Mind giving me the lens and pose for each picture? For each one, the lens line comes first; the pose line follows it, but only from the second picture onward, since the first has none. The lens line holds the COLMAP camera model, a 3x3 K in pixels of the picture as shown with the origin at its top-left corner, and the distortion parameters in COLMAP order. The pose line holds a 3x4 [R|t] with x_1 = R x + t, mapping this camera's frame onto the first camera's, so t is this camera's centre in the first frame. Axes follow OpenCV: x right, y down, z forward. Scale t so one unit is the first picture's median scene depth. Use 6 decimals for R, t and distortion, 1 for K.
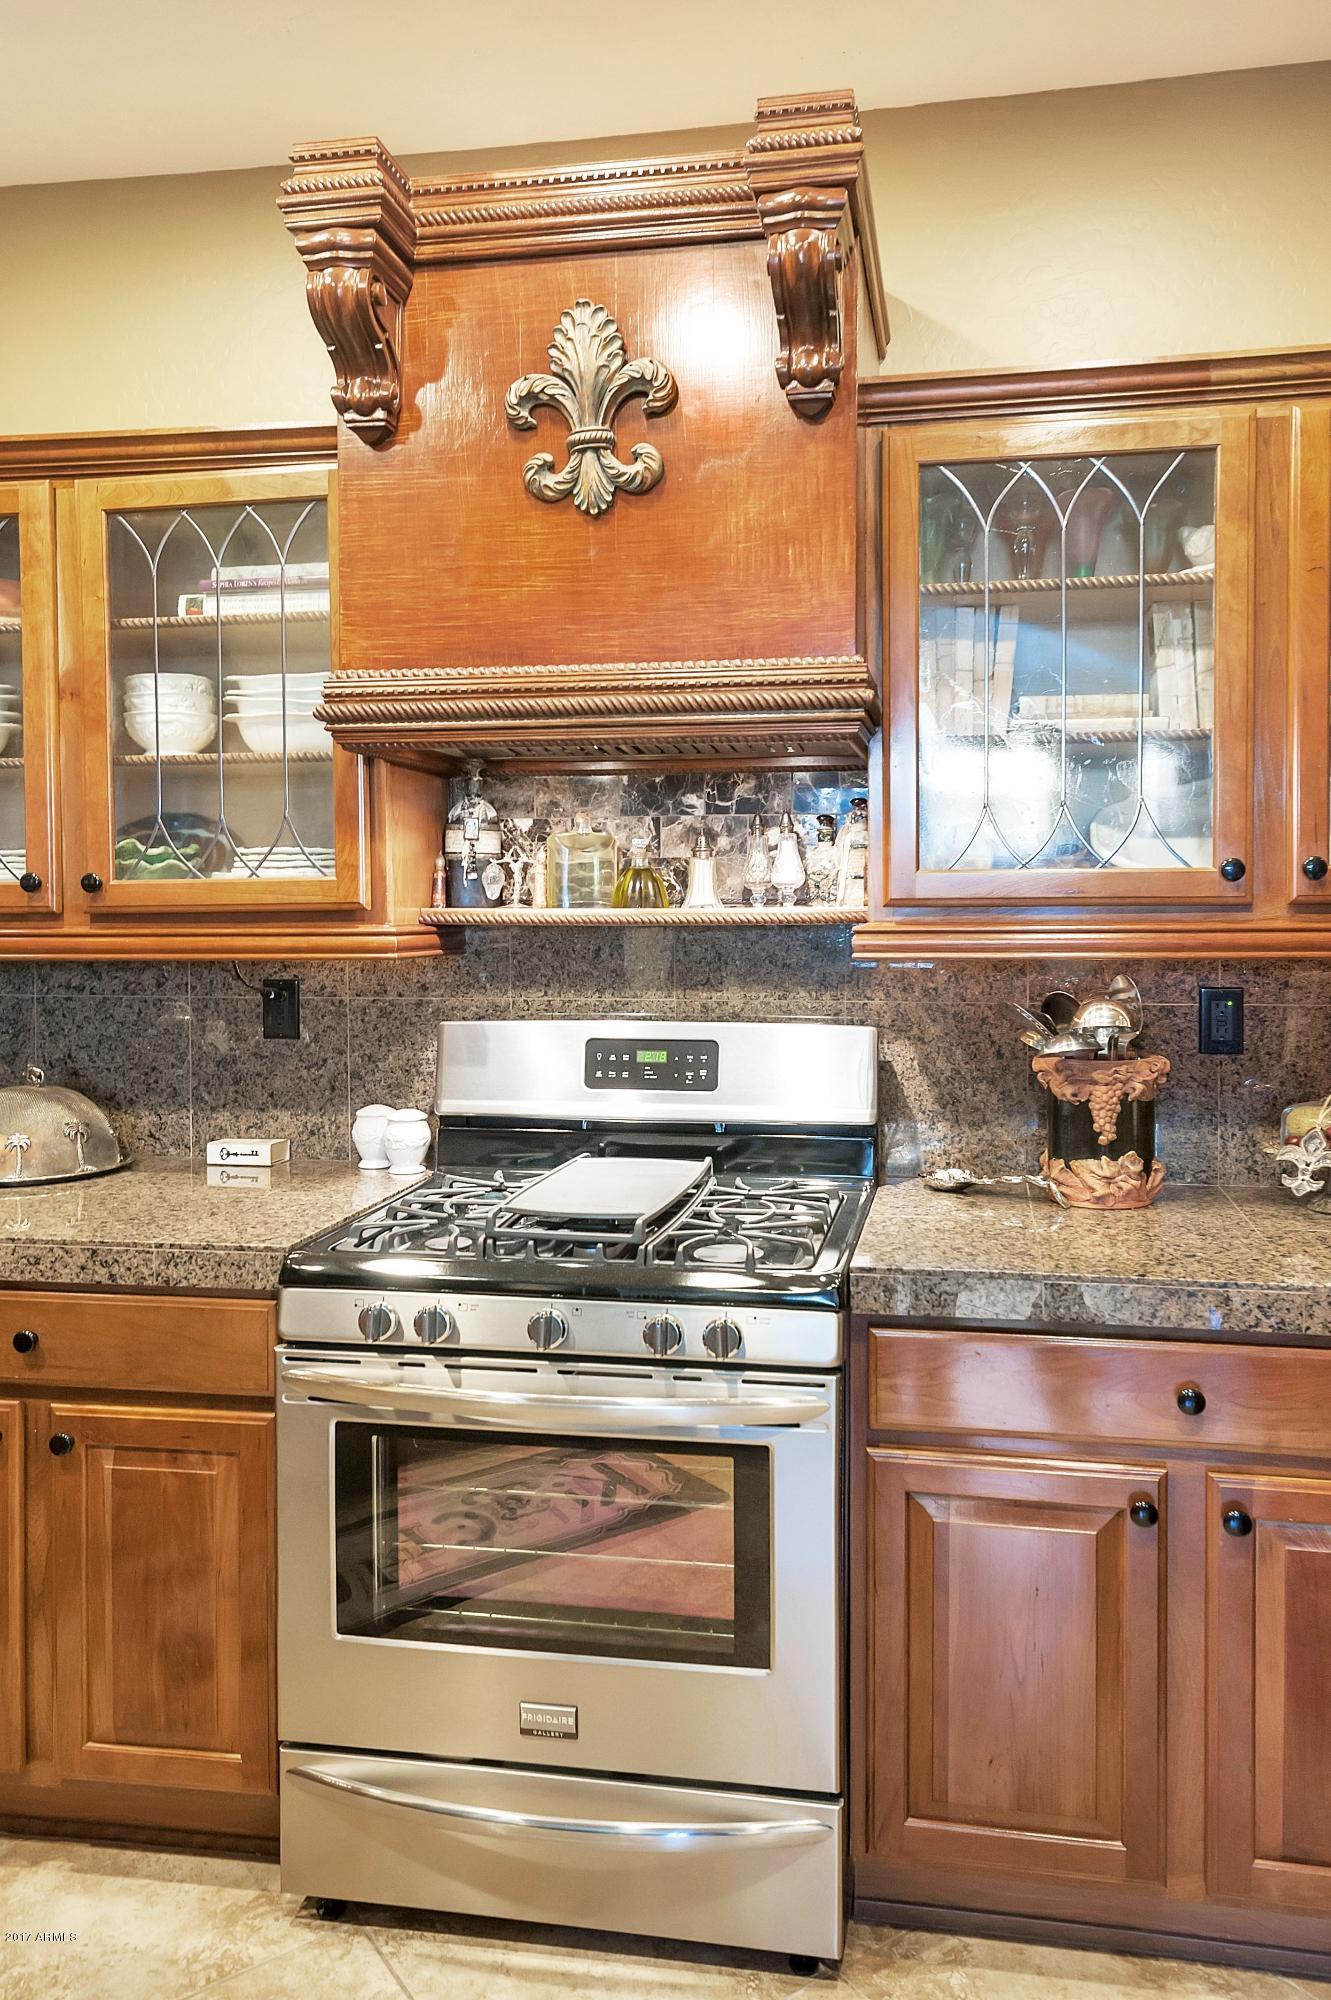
lens RADIAL K [[1366.1, 0, 756.6], [0, 1366.1, 962.7], [0, 0, 1]] dist [0.020326, 0.021680]
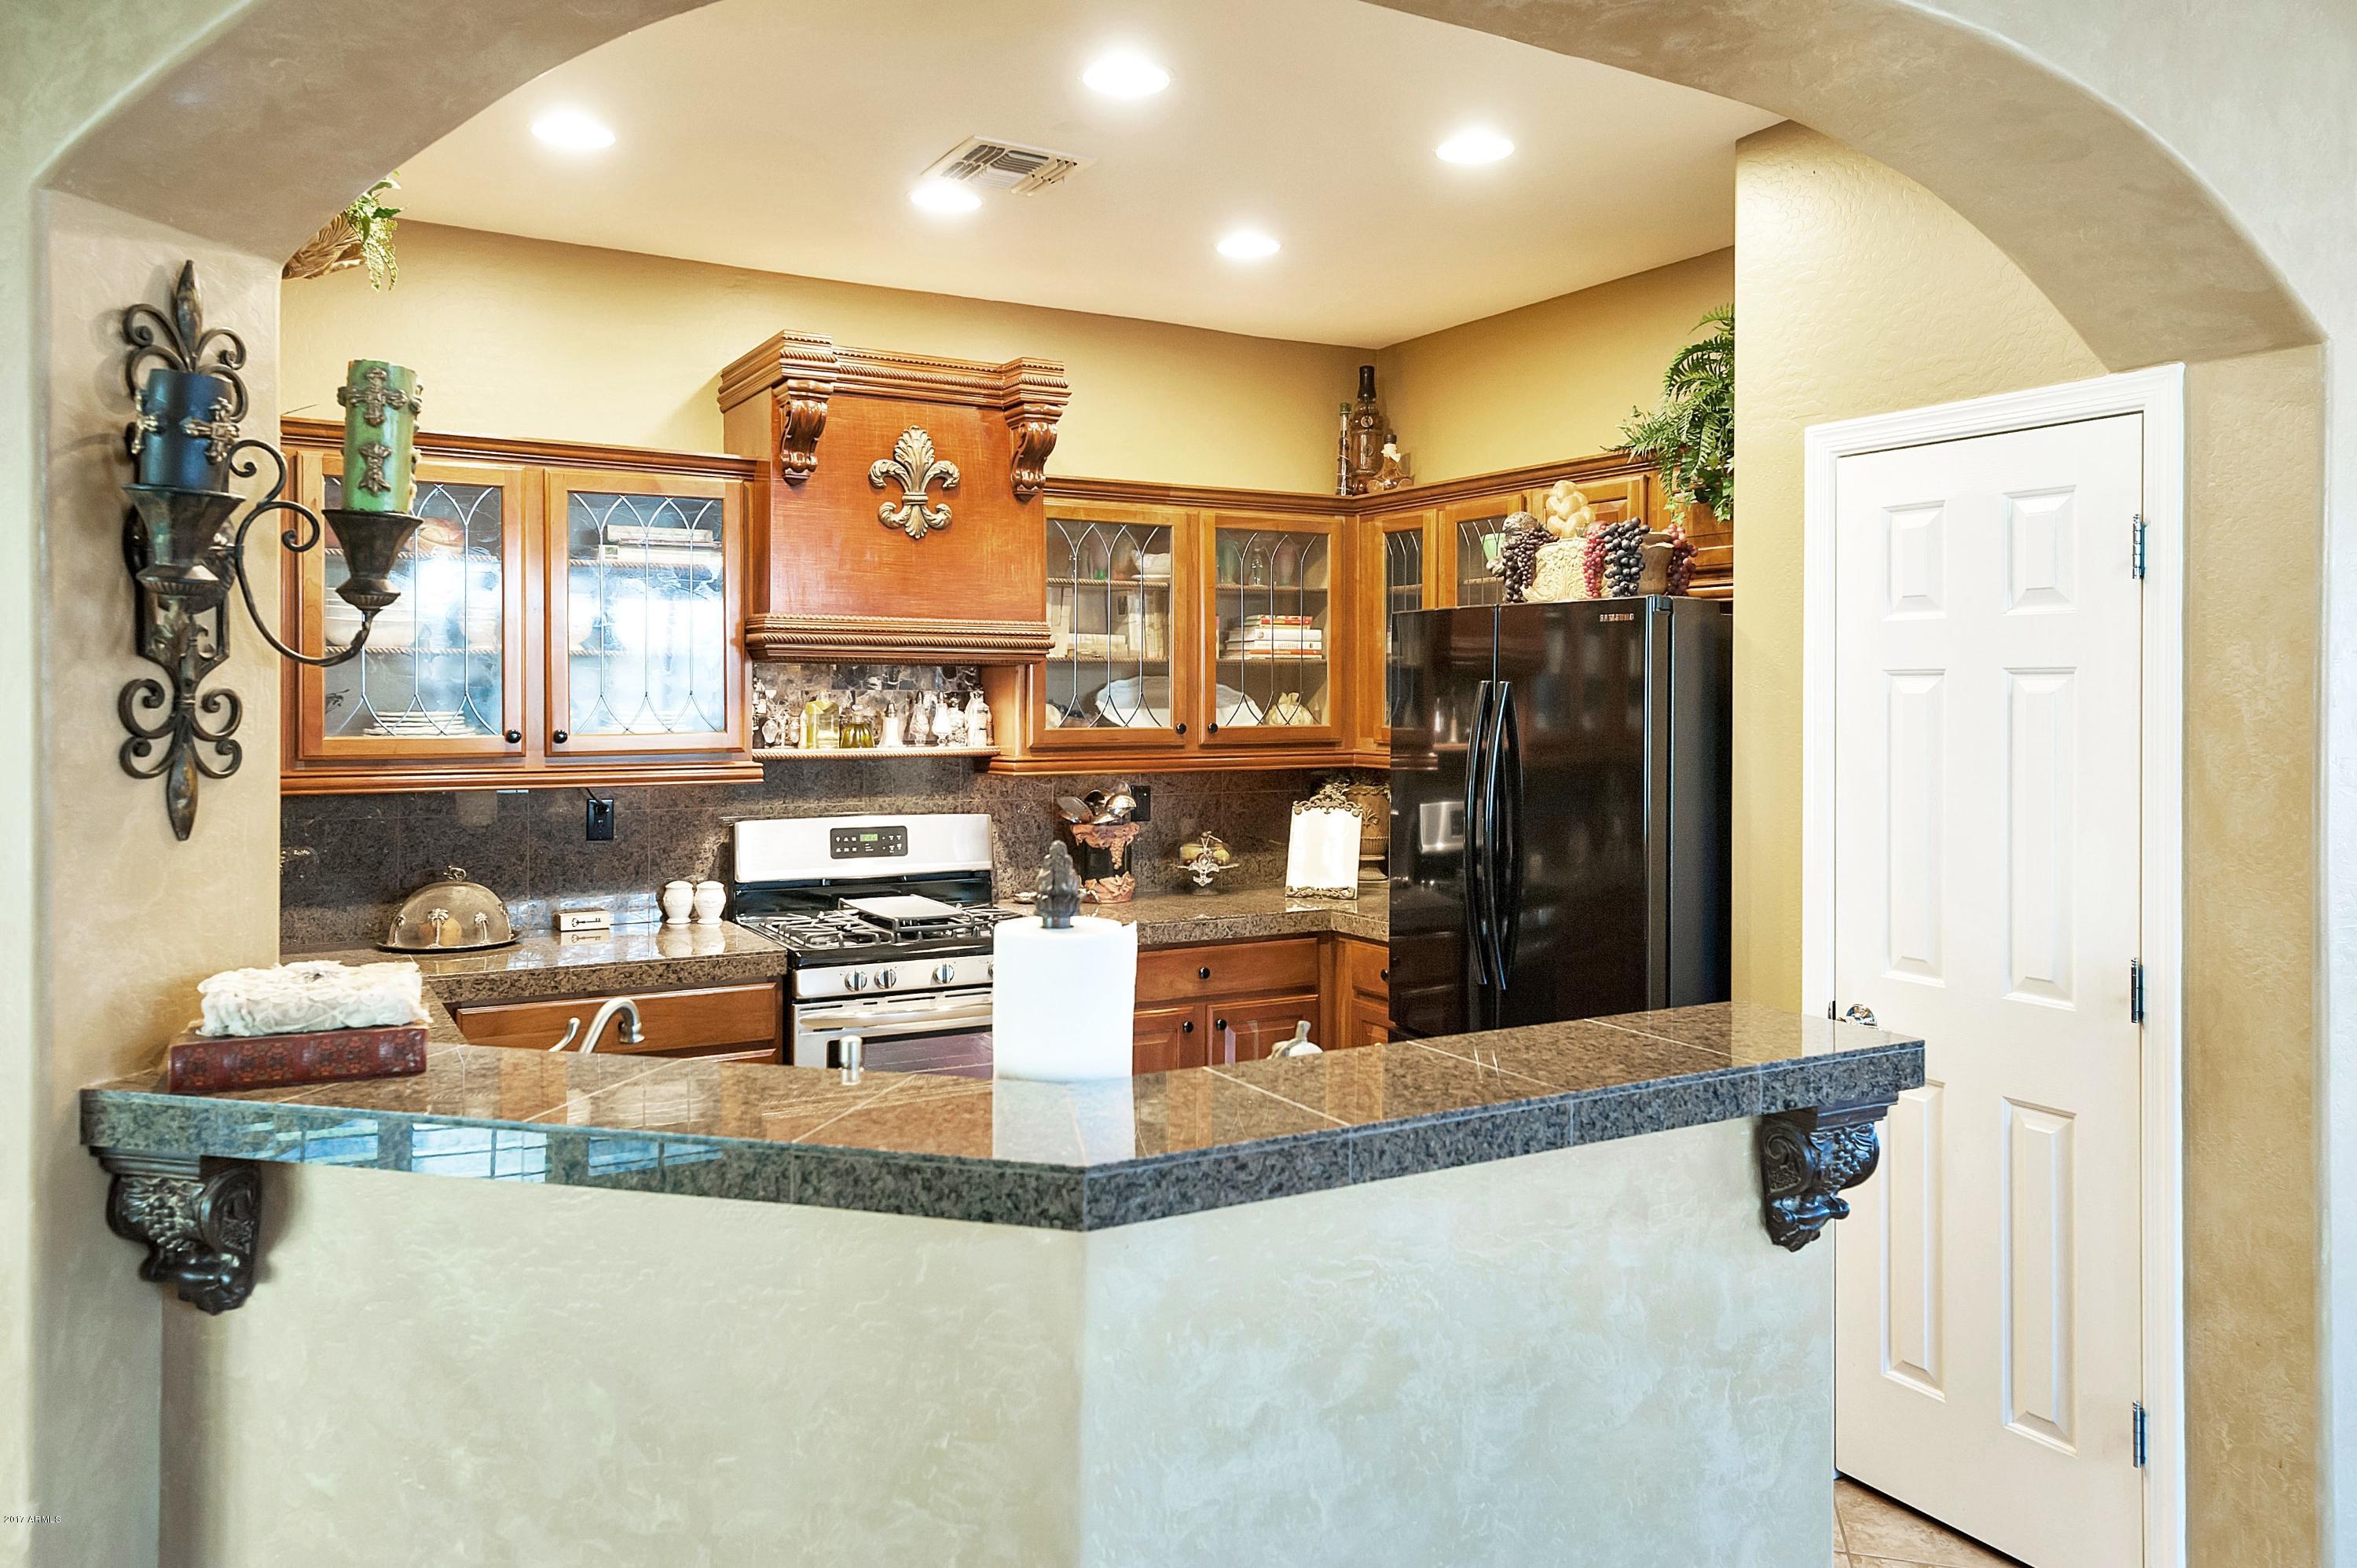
lens RADIAL K [[1609.8, 0, 1075.3], [0, 1609.8, 693.5], [0, 0, 1]] dist [0.020326, 0.021680]
pose [[0.807281, 0.006664, 0.590130, -1.136306], [0.018814, 0.999137, -0.037020, -0.031724], [-0.589868, 0.040988, 0.806459, -0.803960]]
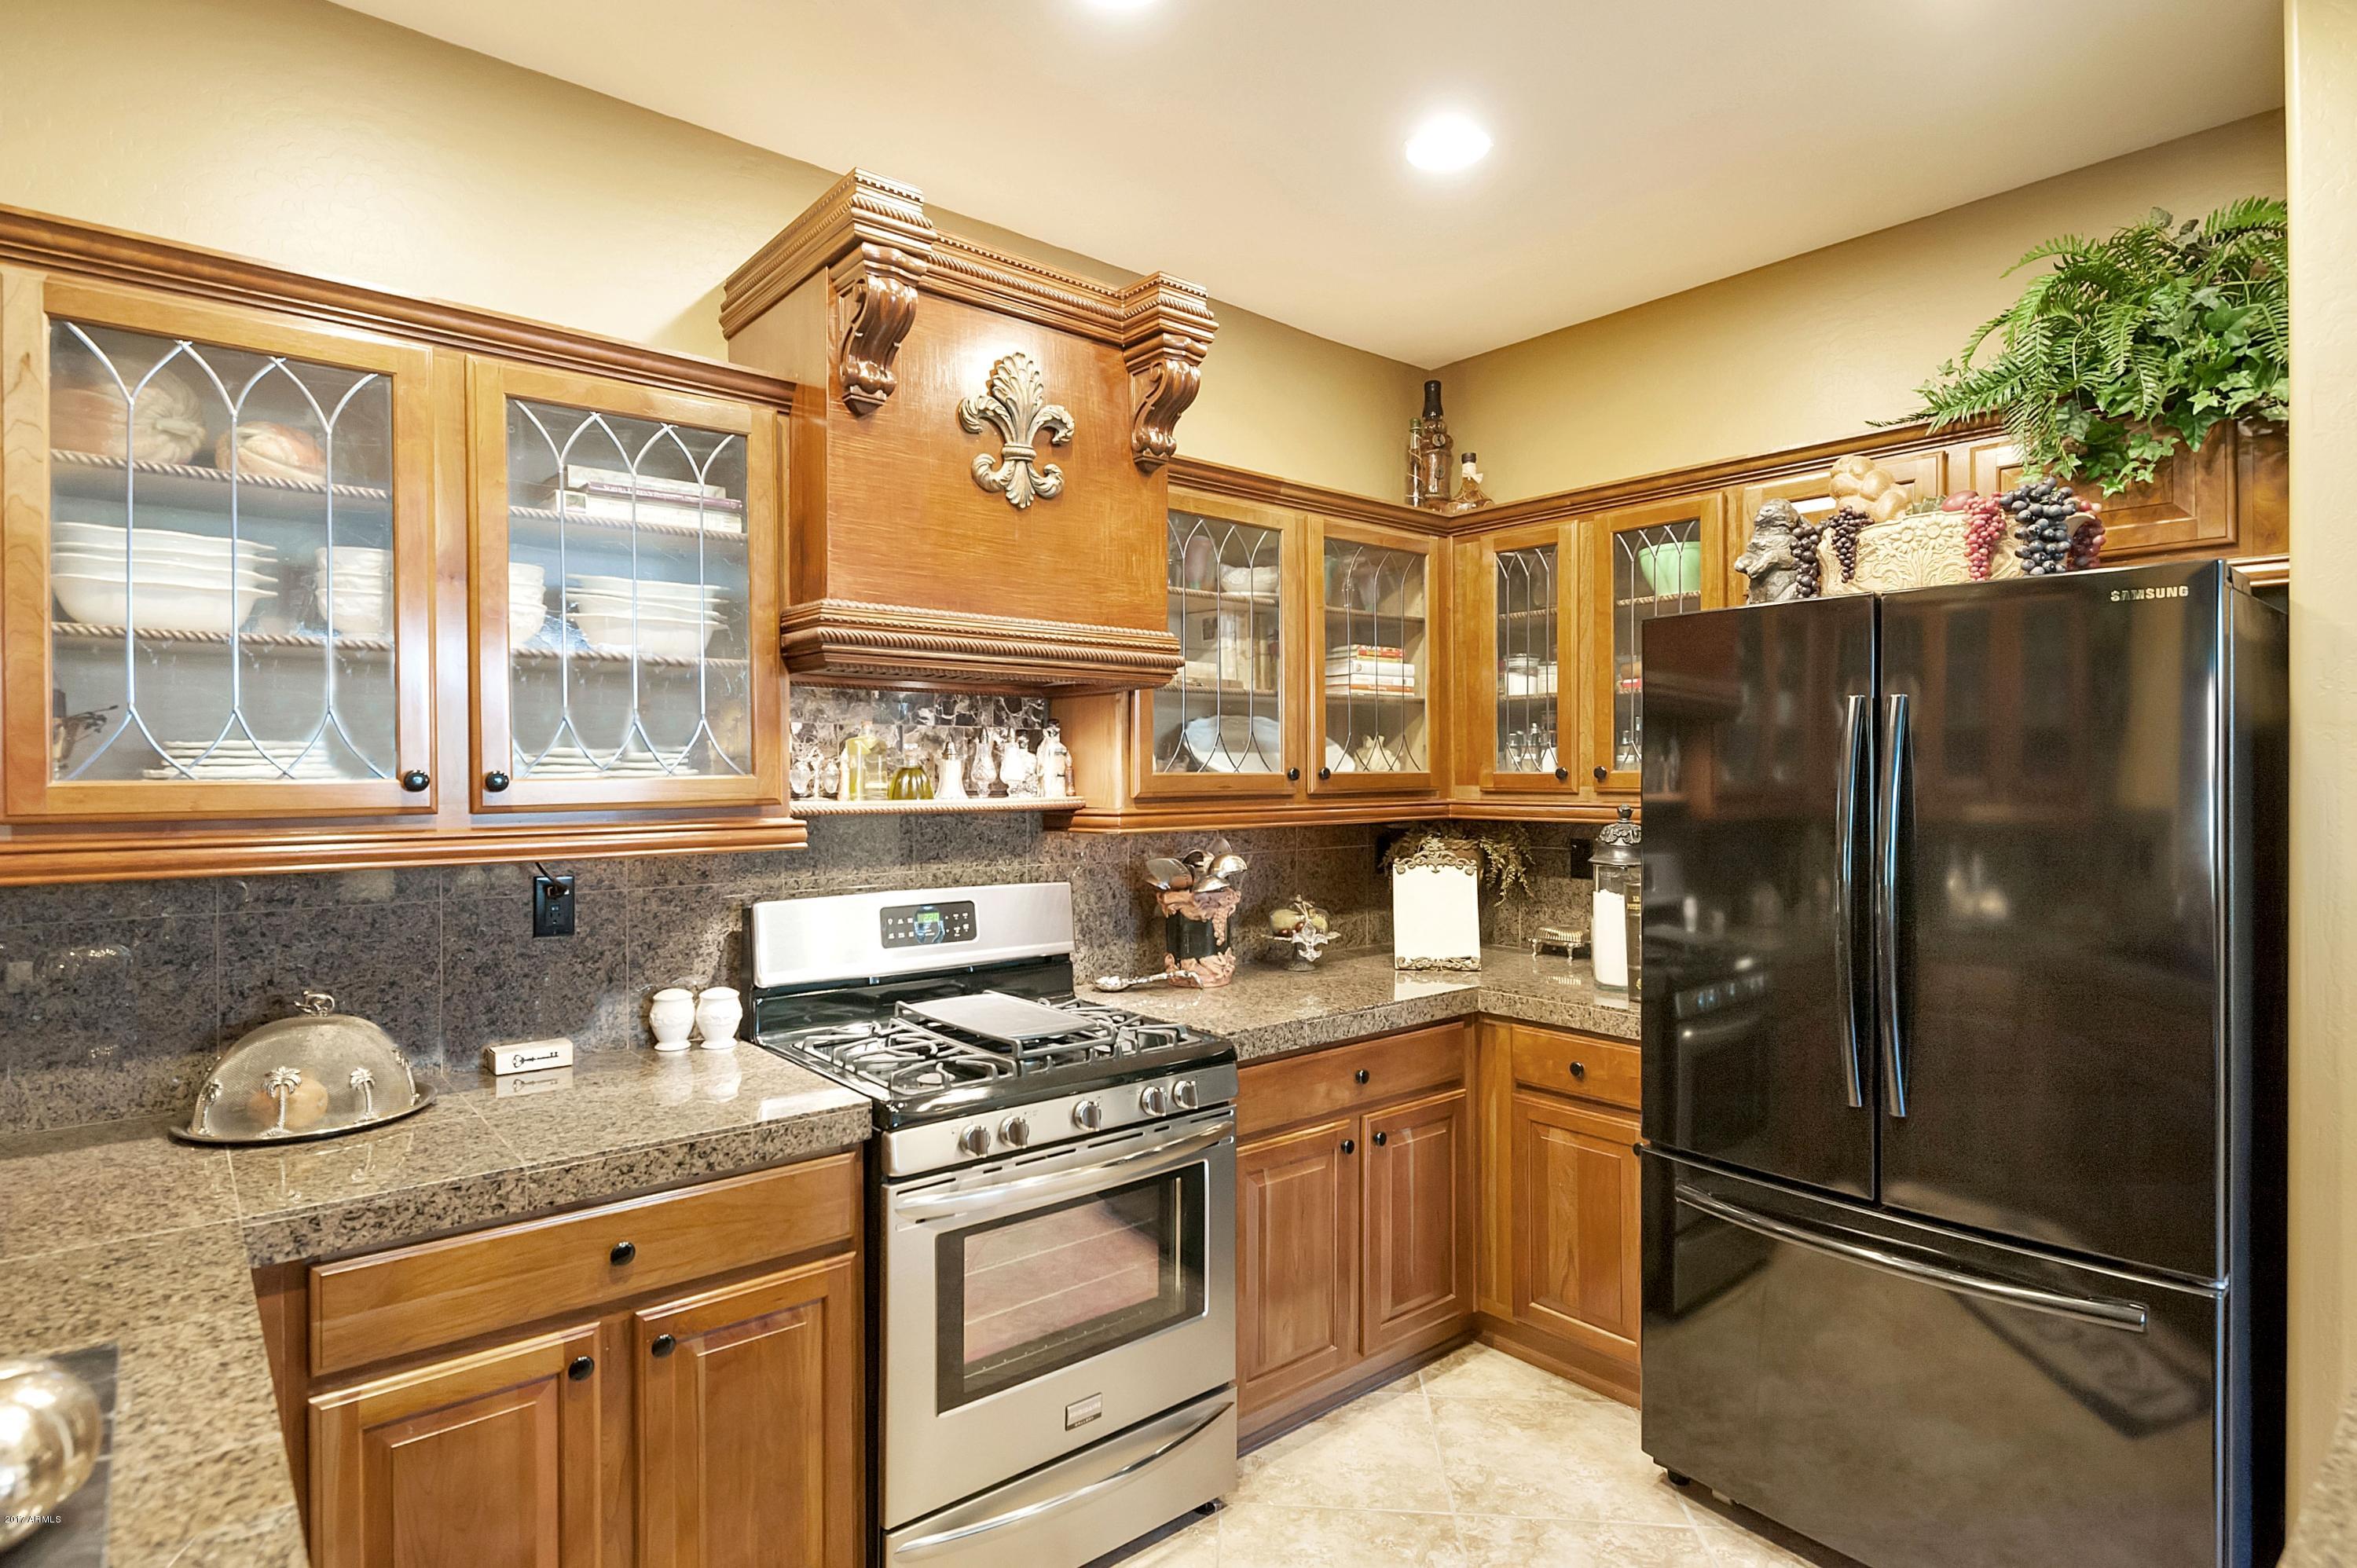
lens RADIAL K [[1188.8, 0, 1117.1], [0, 1188.8, 780.8], [0, 0, 1]] dist [-0.003080, -0.002018]
pose [[0.673479, -0.001522, 0.739205, -0.847561], [0.029396, 0.999262, -0.024725, -0.027500], [-0.738621, 0.038381, 0.673027, 0.148642]]
